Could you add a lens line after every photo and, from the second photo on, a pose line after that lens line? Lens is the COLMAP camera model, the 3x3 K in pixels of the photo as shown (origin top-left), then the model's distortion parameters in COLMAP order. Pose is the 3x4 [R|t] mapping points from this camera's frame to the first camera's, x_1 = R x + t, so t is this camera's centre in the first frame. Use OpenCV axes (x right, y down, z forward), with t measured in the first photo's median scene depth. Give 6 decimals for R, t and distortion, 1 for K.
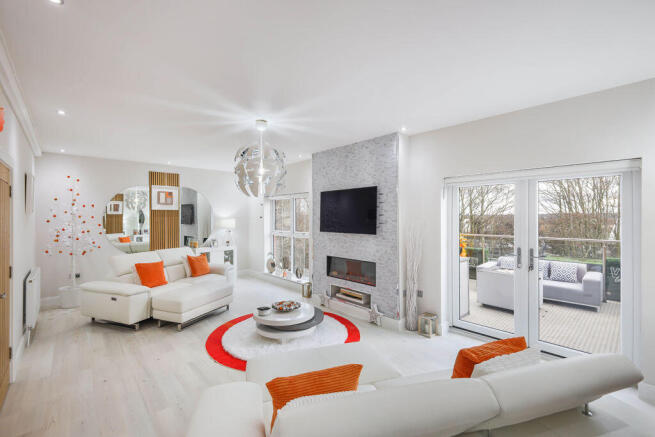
lens RADIAL K [[284.7, 0, 322.1], [0, 284.7, 221.0], [0, 0, 1]] dist [0.003023, 0.000060]
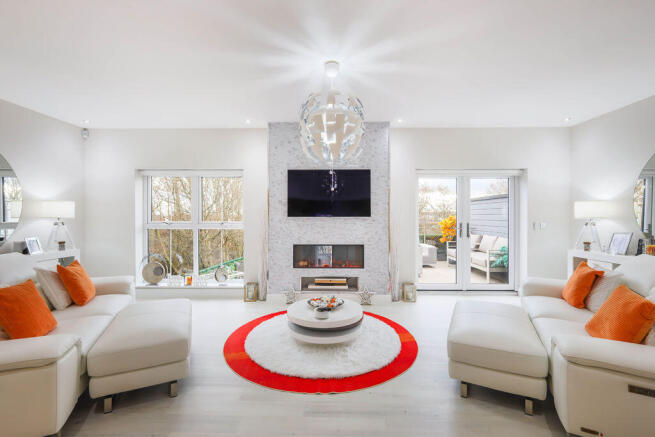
lens RADIAL K [[284.7, 0, 328.2], [0, 284.7, 219.2], [0, 0, 1]] dist [0.003023, 0.000060]
pose [[0.686420, -0.006460, 0.727176, -0.619566], [0.007161, 0.999972, 0.002123, 0.050699], [-0.727170, 0.003750, 0.686447, 0.380428]]
